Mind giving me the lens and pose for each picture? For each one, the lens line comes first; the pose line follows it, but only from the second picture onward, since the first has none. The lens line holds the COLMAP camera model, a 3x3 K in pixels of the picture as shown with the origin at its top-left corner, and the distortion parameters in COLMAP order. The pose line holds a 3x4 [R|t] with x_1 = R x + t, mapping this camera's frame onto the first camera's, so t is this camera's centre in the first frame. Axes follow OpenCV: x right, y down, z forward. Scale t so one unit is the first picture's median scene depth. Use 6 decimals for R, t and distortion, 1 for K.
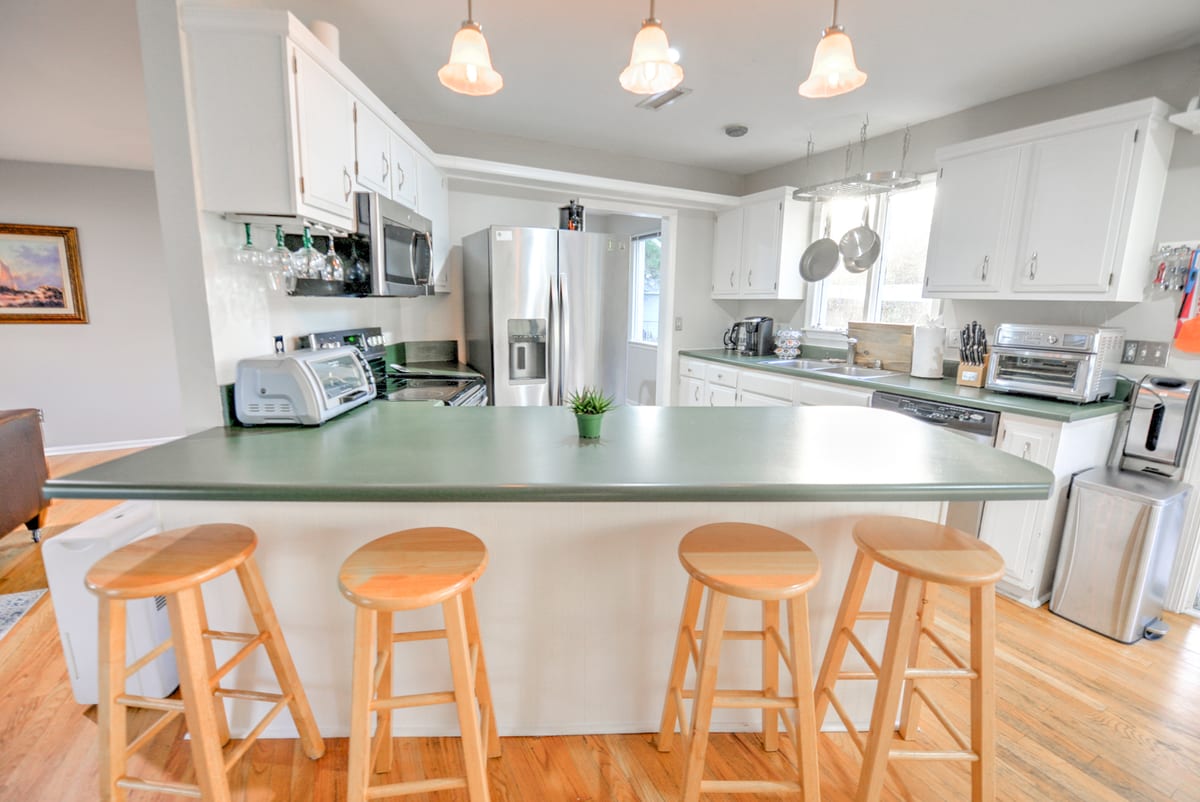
lens RADIAL K [[487.5, 0, 601.4], [0, 487.5, 398.6], [0, 0, 1]] dist [-0.019492, -0.000185]
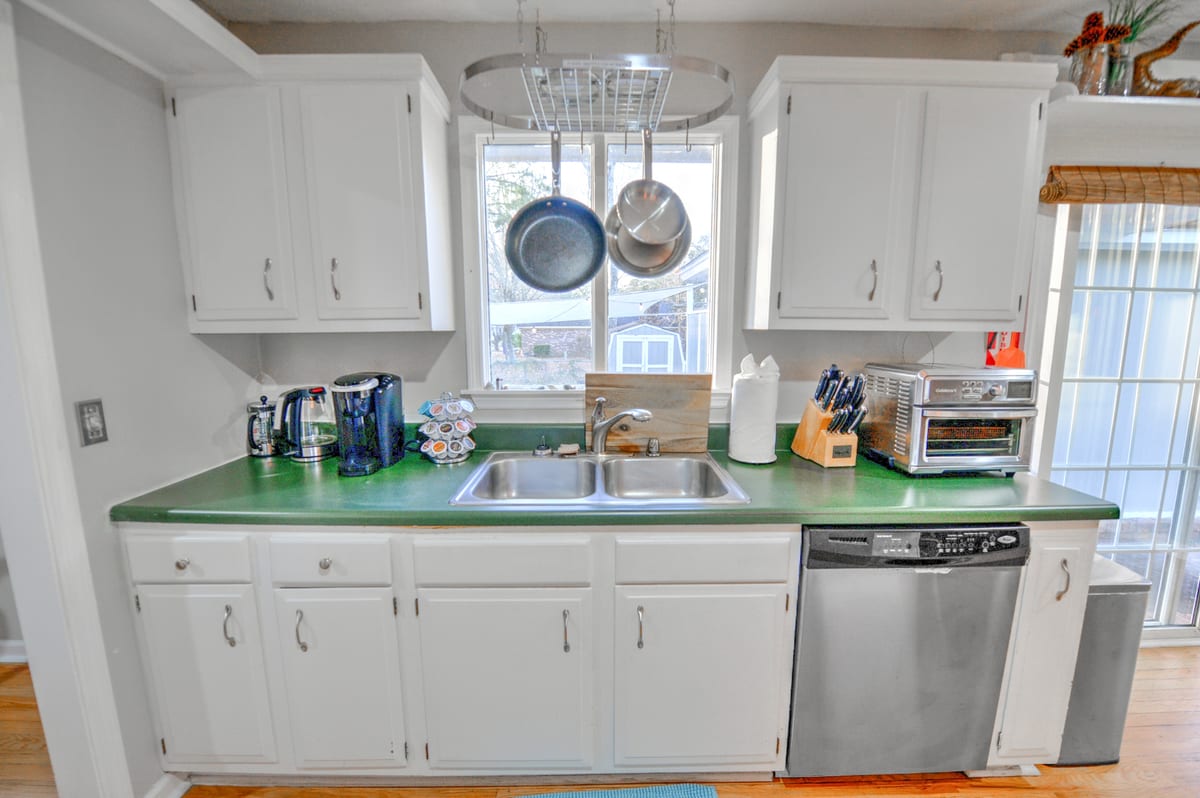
lens RADIAL K [[487.5, 0, 601.4], [0, 487.5, 396.6], [0, 0, 1]] dist [-0.019492, -0.000185]
pose [[0.446298, -0.137041, 0.884329, 0.053011], [0.179399, 0.981845, 0.061614, -0.150206], [-0.876718, 0.131149, 0.462781, 0.687884]]
